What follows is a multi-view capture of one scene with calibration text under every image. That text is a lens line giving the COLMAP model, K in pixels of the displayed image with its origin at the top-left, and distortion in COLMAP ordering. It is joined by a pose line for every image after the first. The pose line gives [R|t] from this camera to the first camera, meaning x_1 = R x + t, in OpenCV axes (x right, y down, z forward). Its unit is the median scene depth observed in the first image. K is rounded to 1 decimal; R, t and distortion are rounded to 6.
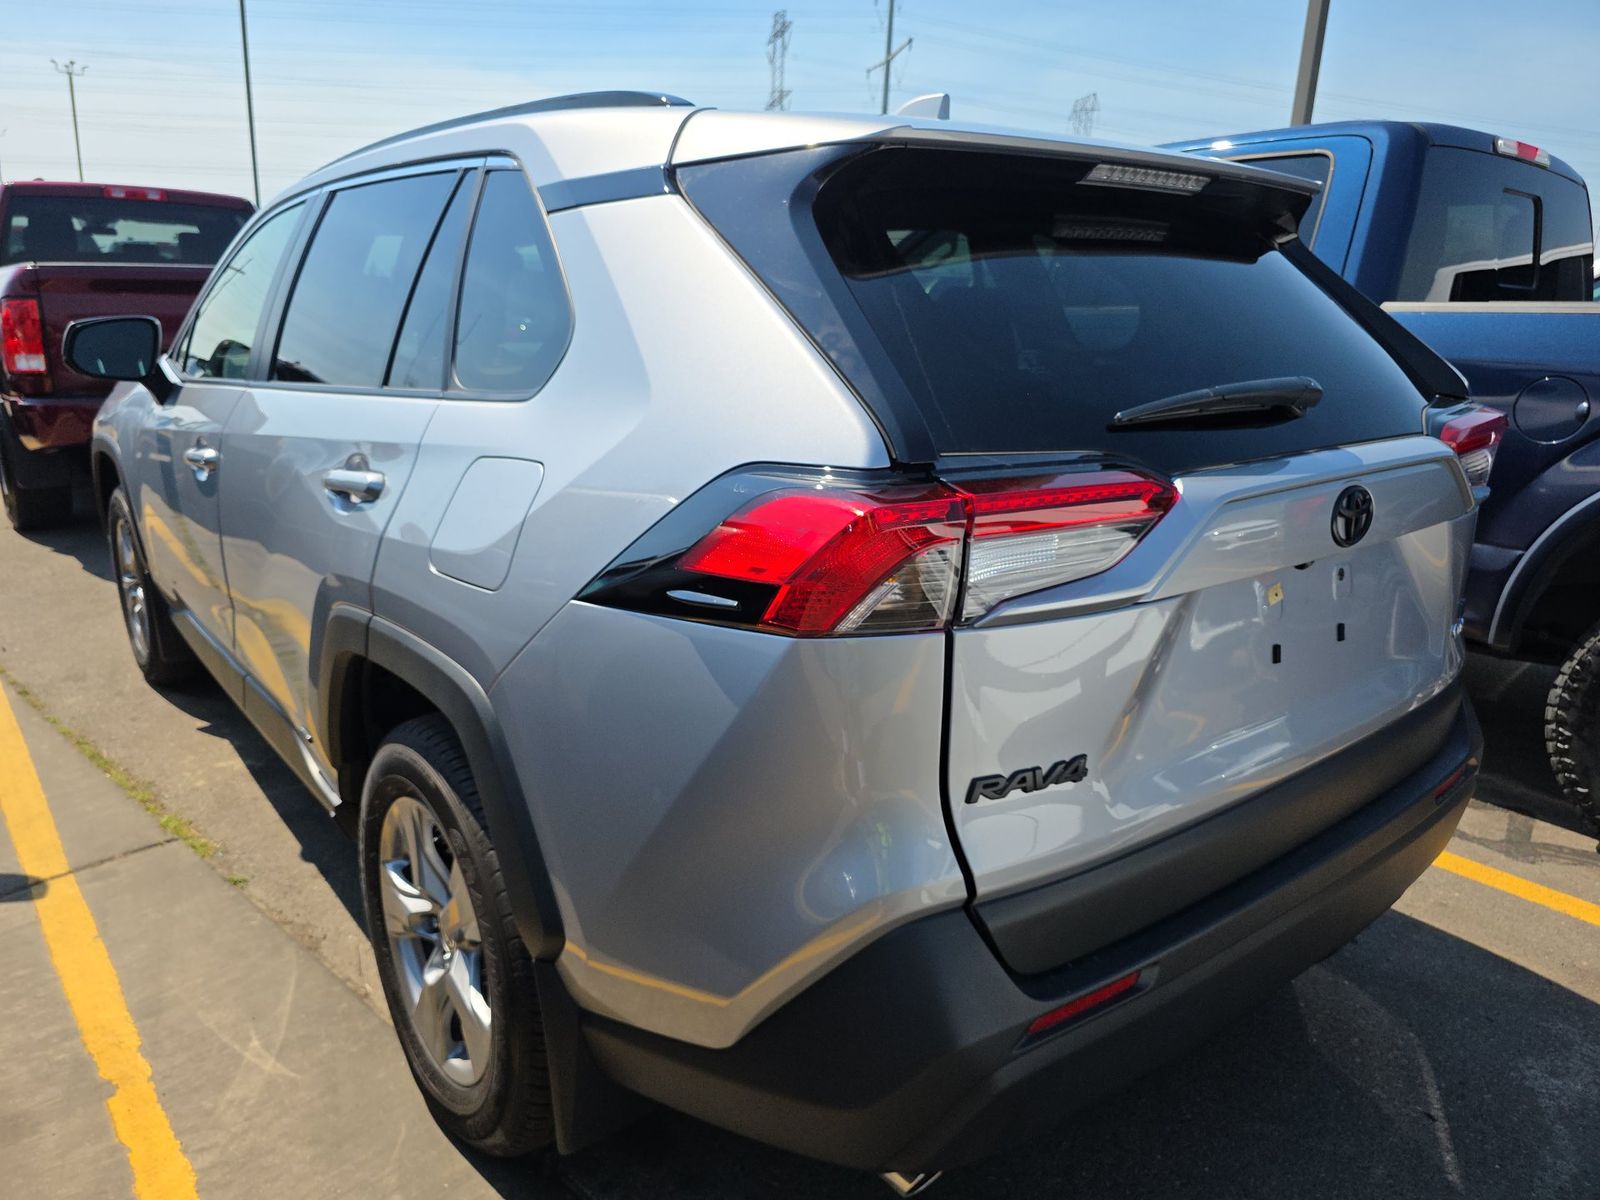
lens RADIAL K [[1076.4, 0, 797.1], [0, 1076.4, 611.9], [0, 0, 1]] dist [0.012801, -0.015077]
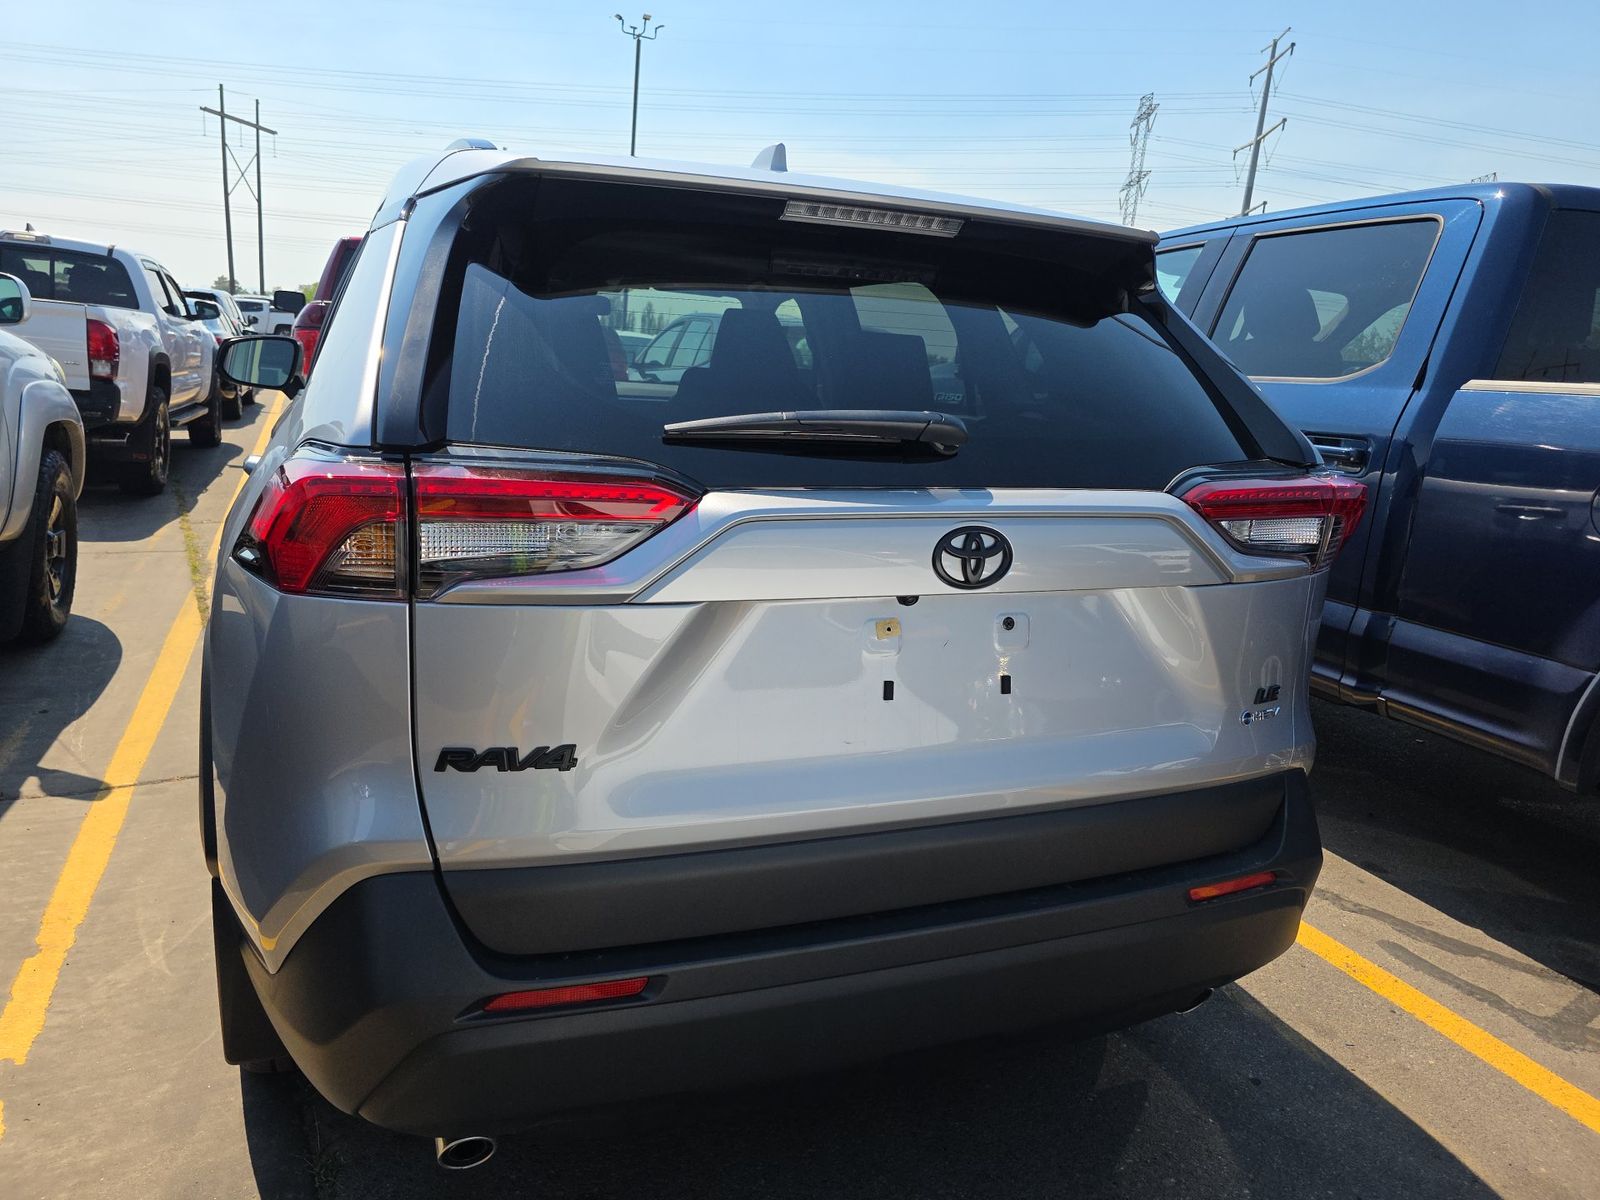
lens RADIAL K [[1076.4, 0, 799.0], [0, 1076.4, 586.9], [0, 0, 1]] dist [0.012801, -0.015077]
pose [[0.957149, 0.101843, -0.271097, 0.452999], [-0.123796, 0.990170, -0.065103, 0.013370], [0.261802, 0.095874, 0.960348, 0.030563]]
